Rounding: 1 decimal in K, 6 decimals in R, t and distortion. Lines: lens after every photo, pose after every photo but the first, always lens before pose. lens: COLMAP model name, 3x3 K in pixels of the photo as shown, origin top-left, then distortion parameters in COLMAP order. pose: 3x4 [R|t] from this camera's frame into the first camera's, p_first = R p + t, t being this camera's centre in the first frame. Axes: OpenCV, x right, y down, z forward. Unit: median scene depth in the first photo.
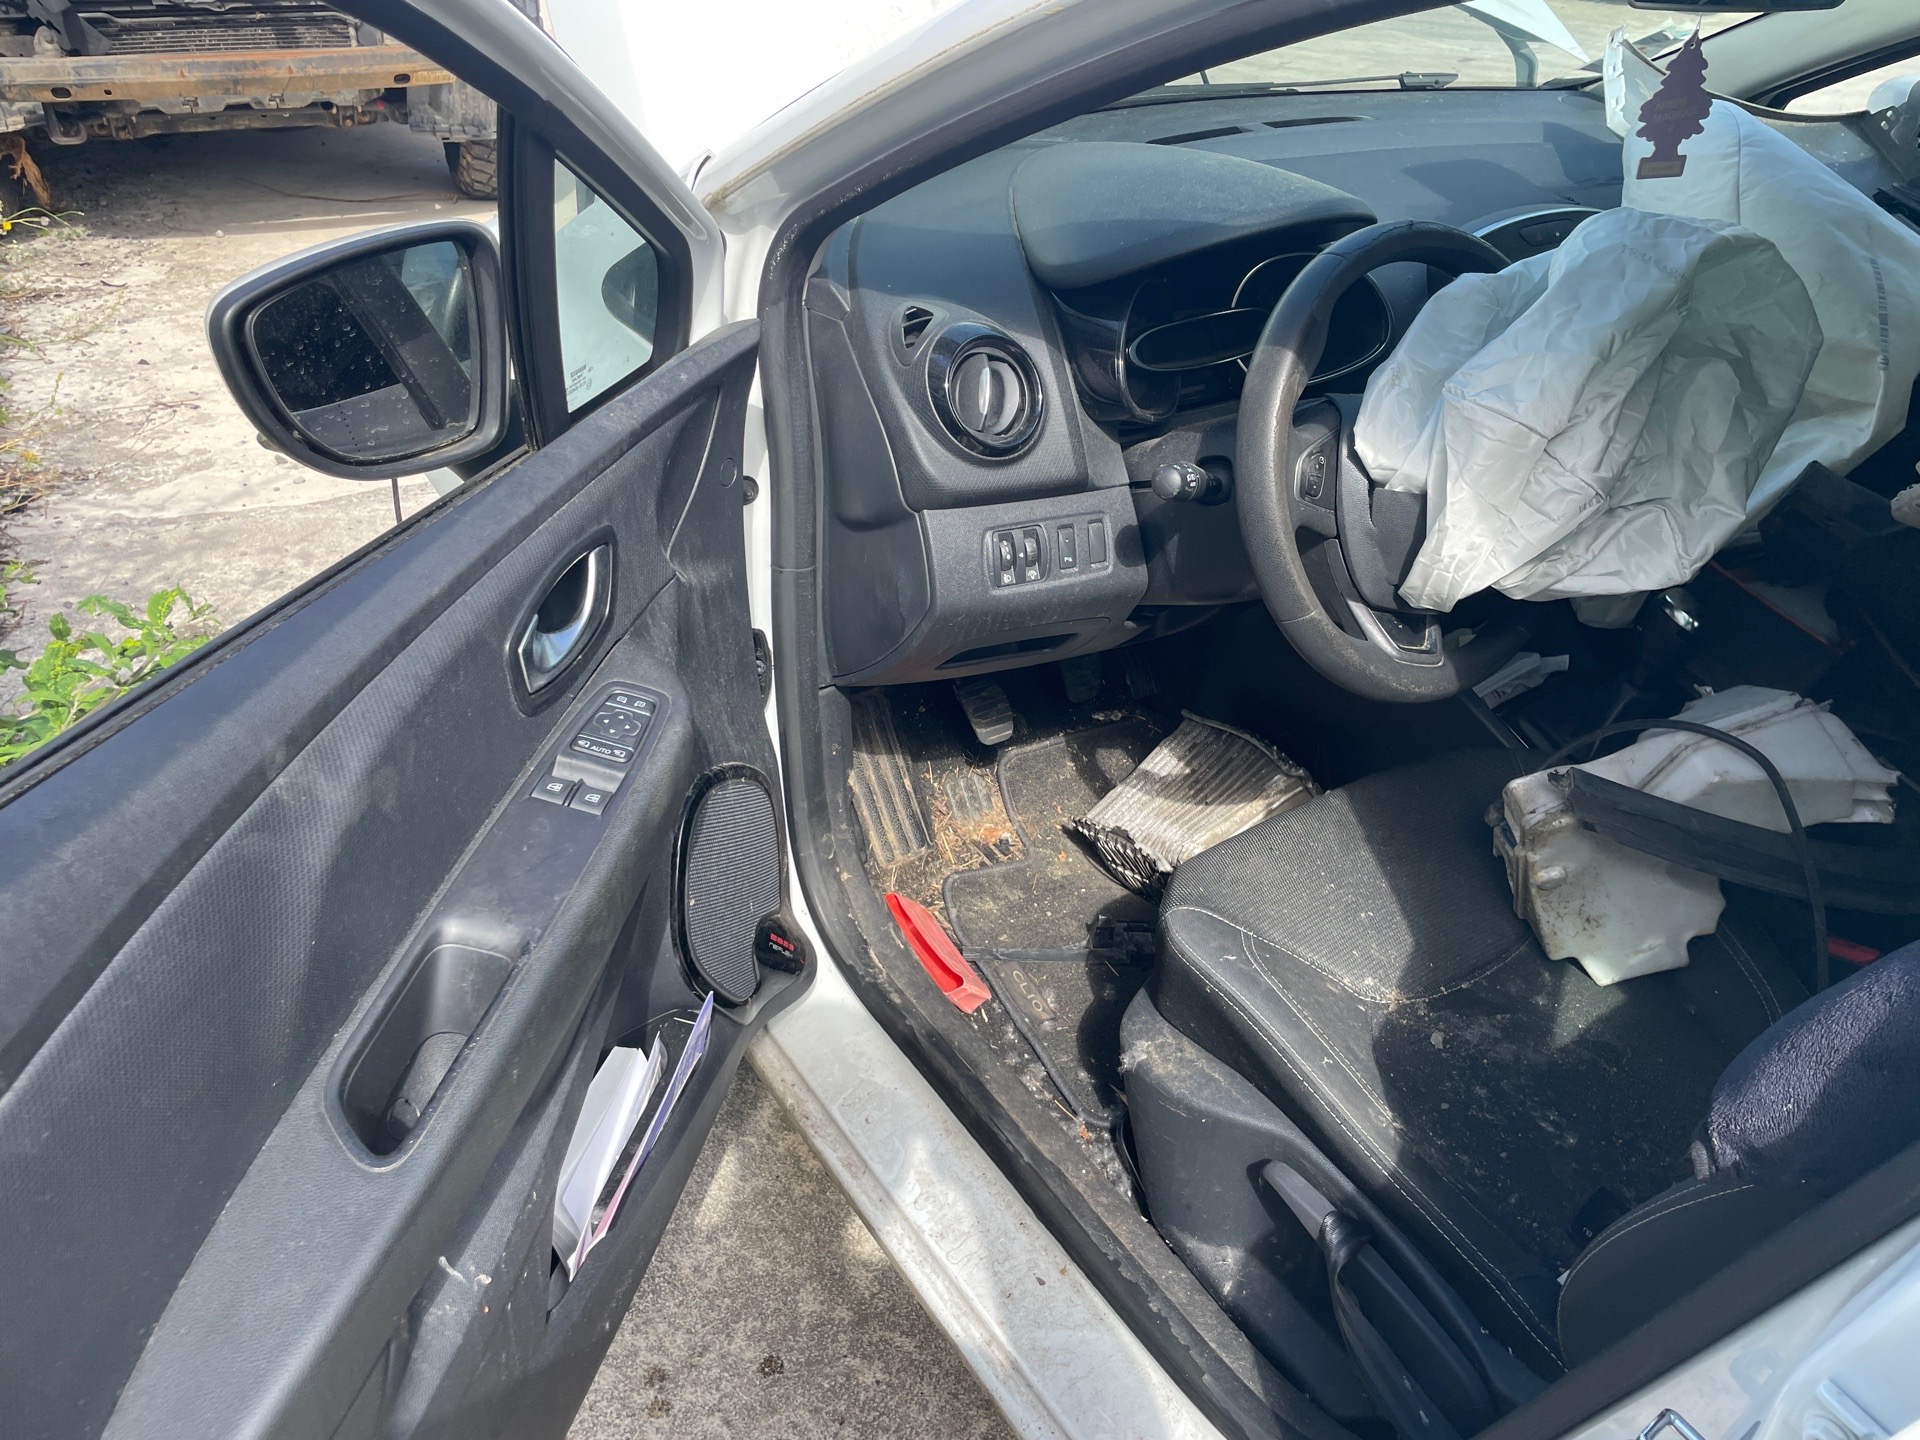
lens RADIAL K [[1455.7, 0, 973.5], [0, 1455.7, 709.9], [0, 0, 1]] dist [0.076953, -0.101763]
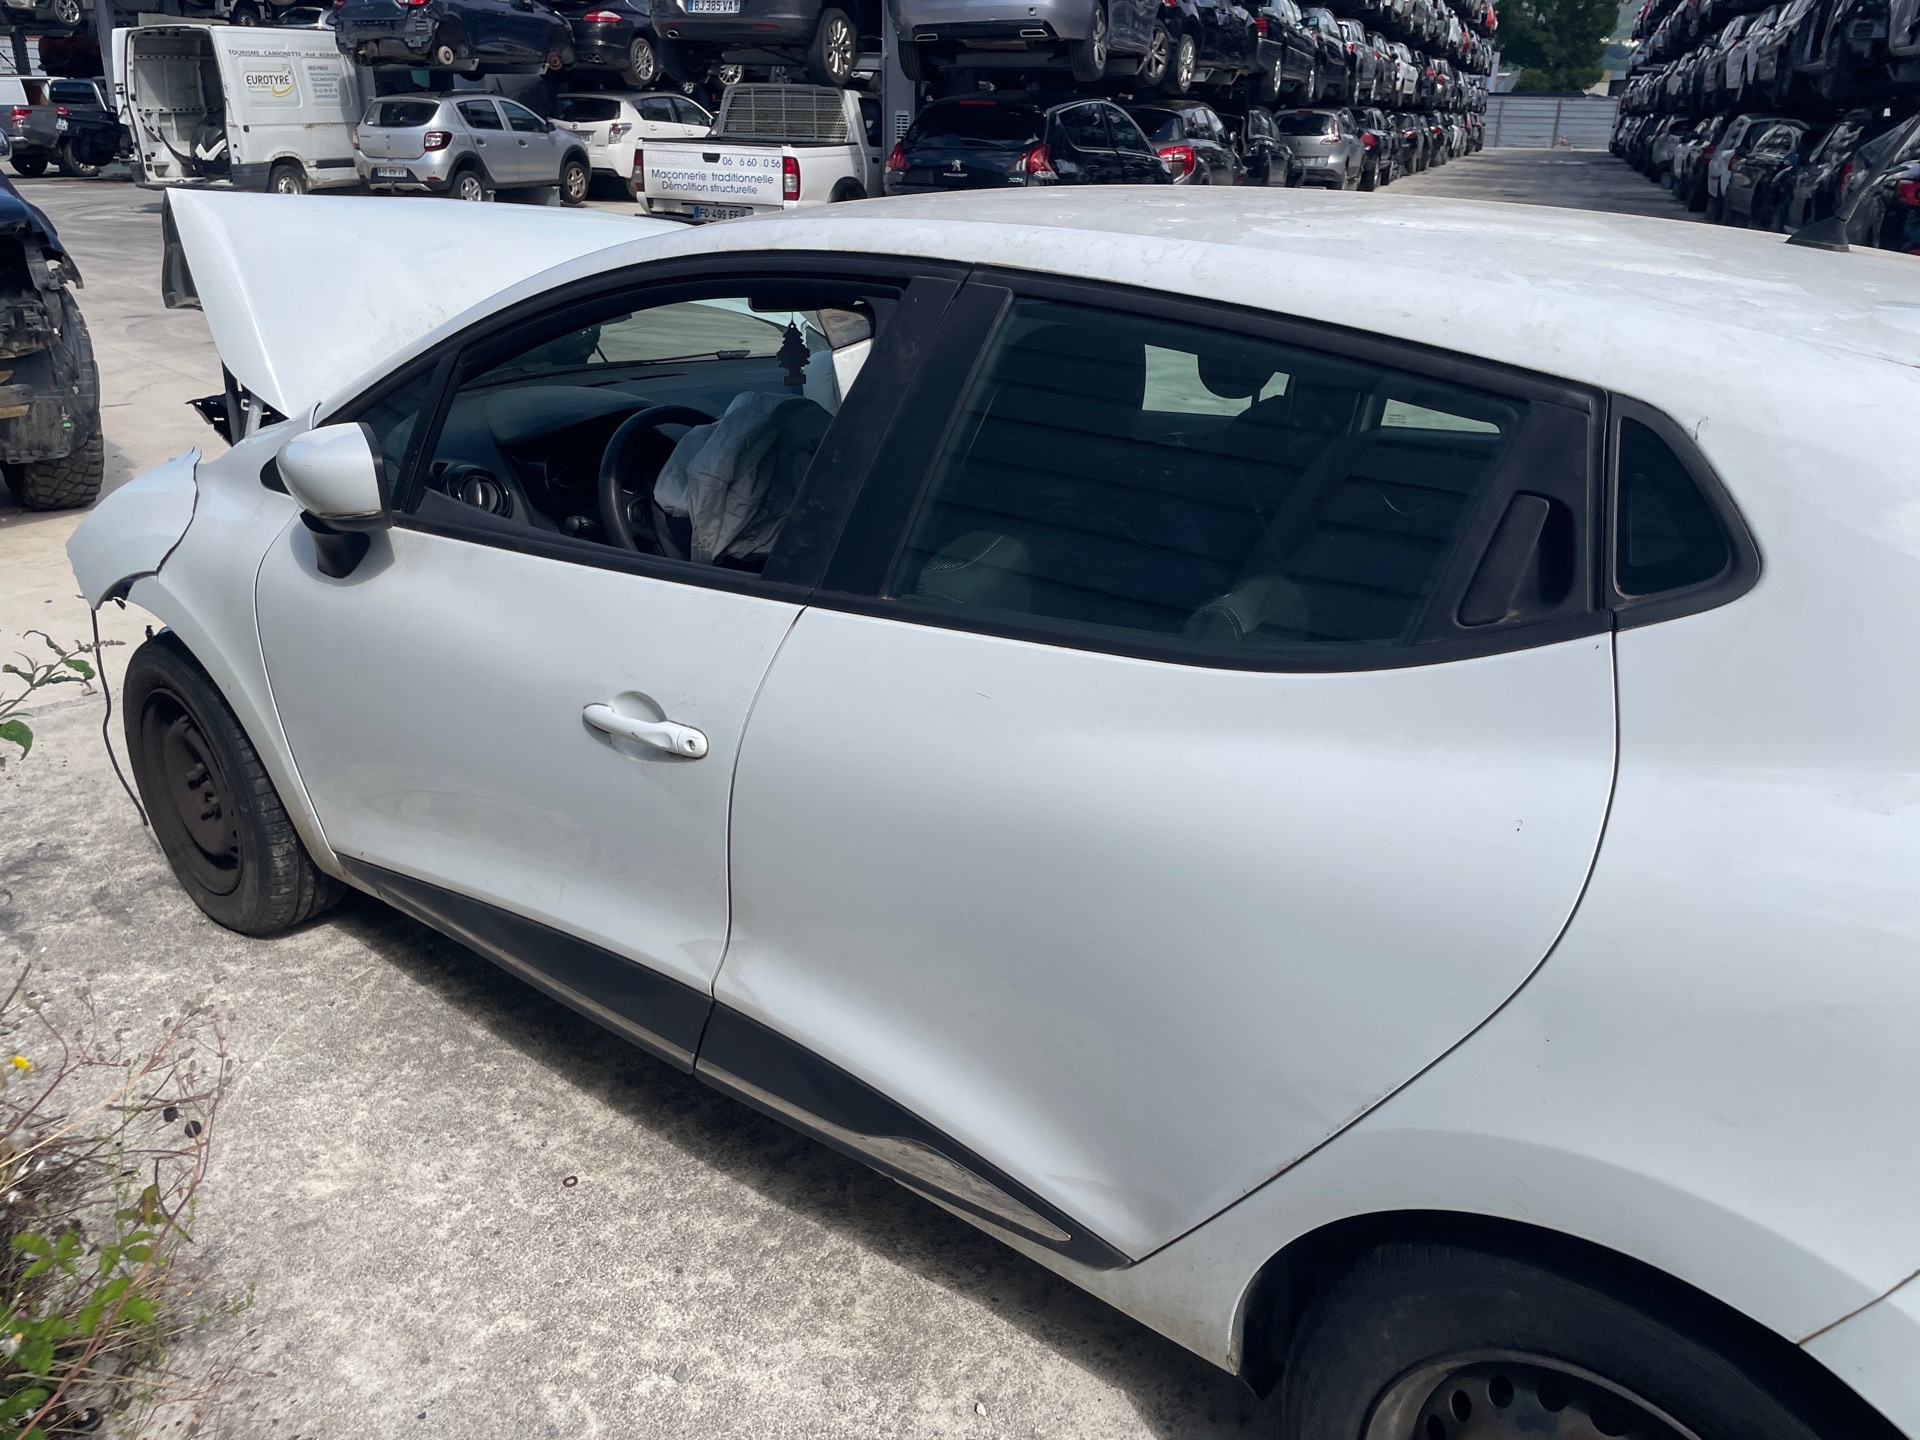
lens RADIAL K [[1455.7, 0, 961.1], [0, 1455.7, 700.8], [0, 0, 1]] dist [0.076953, -0.101763]
pose [[0.951086, -0.130994, 0.279778, 0.035265], [0.182094, 0.969307, -0.165183, 0.507039], [-0.249553, 0.208049, 0.945748, -1.032355]]
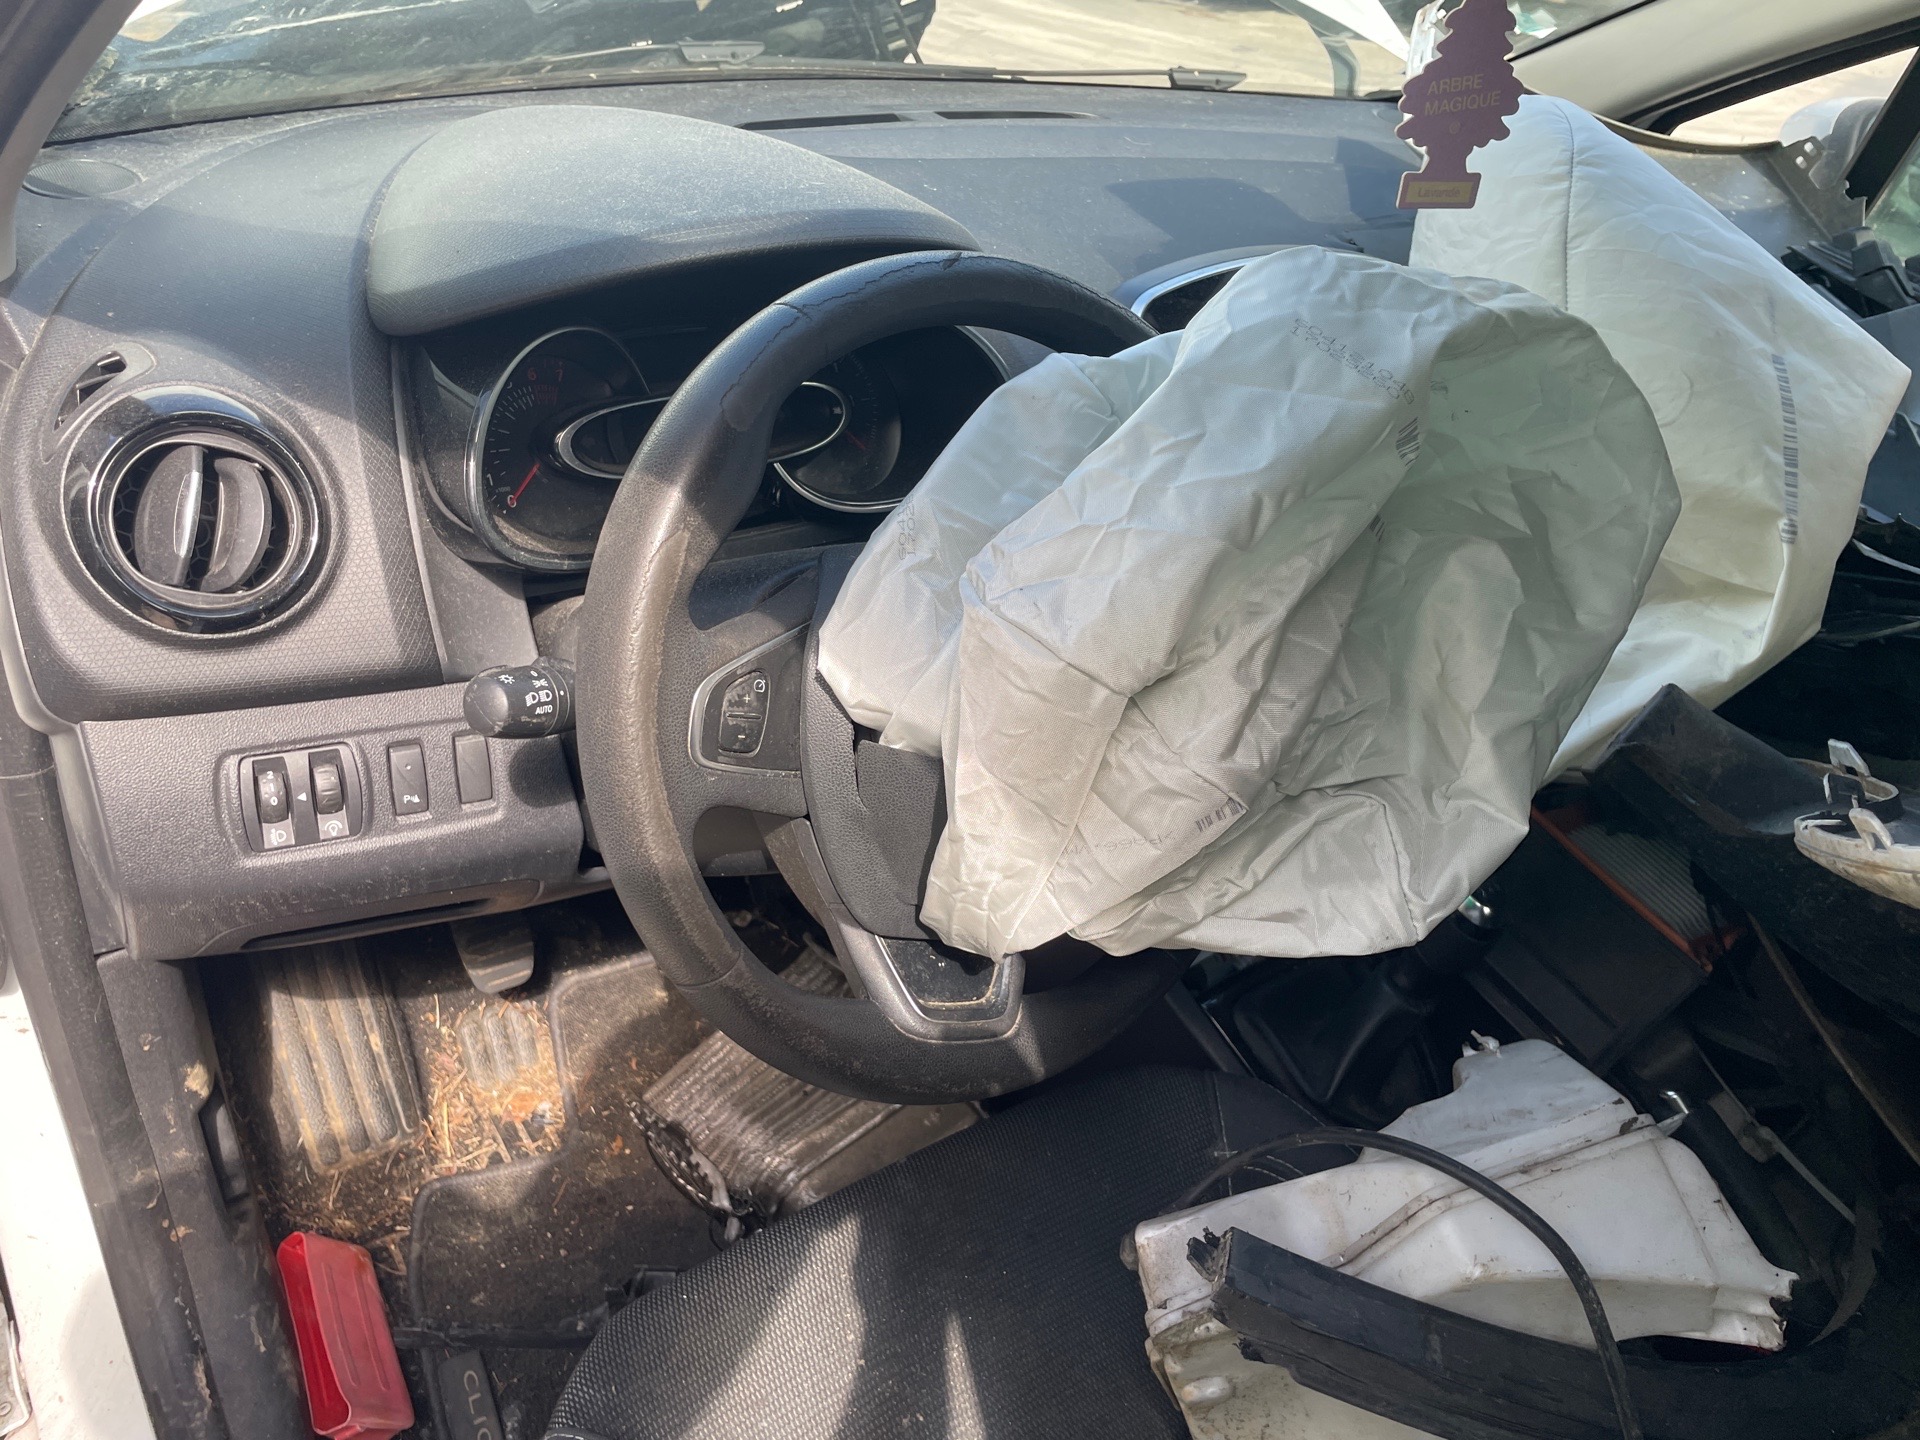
lens RADIAL K [[1455.7, 0, 949.7], [0, 1455.7, 702.0], [0, 0, 1]] dist [0.076953, -0.101763]
pose [[0.998439, 0.040361, 0.038608, 0.254381], [-0.039502, 0.998960, -0.022752, -0.137576], [-0.039486, 0.021191, 0.998995, 0.413325]]
